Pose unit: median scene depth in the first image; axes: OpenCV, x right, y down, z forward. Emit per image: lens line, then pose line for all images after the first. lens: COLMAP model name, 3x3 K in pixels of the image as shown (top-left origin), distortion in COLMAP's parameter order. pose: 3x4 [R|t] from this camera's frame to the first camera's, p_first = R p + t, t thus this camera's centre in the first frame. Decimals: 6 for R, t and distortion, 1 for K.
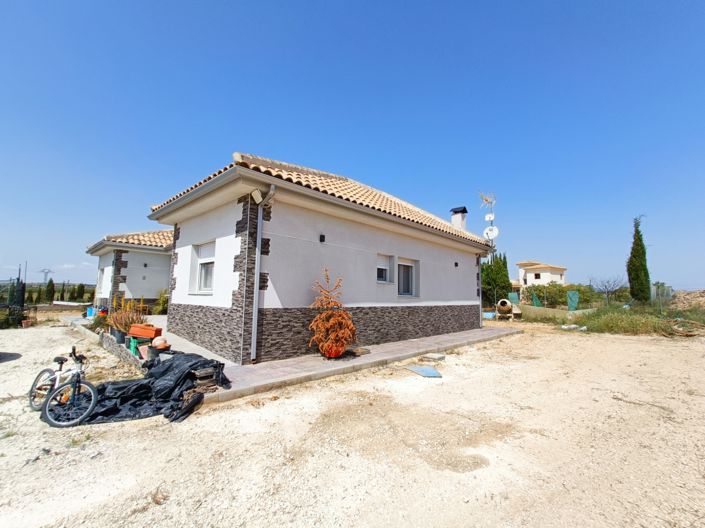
lens RADIAL K [[315.8, 0, 352.7], [0, 315.8, 266.1], [0, 0, 1]] dist [0.000416, -0.000178]
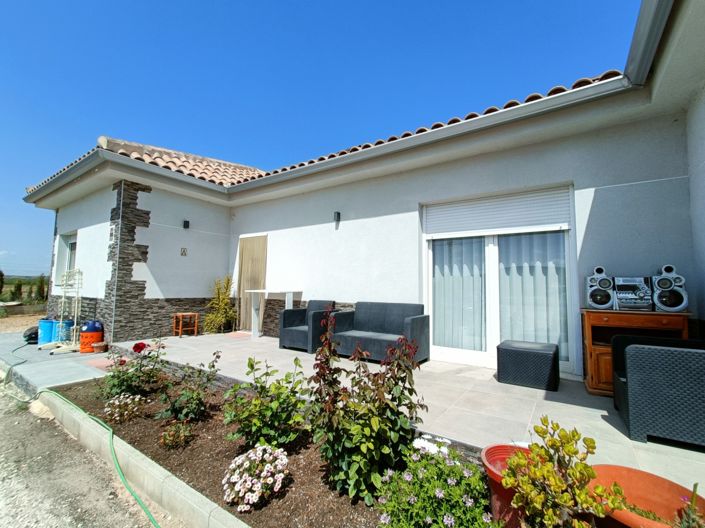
lens RADIAL K [[315.8, 0, 352.9], [0, 315.8, 261.5], [0, 0, 1]] dist [0.000416, -0.000178]
pose [[0.987267, 0.008472, 0.158845, -0.511715], [-0.011361, 0.999786, 0.017290, 0.041571], [-0.158664, -0.018874, 0.987152, 0.537277]]
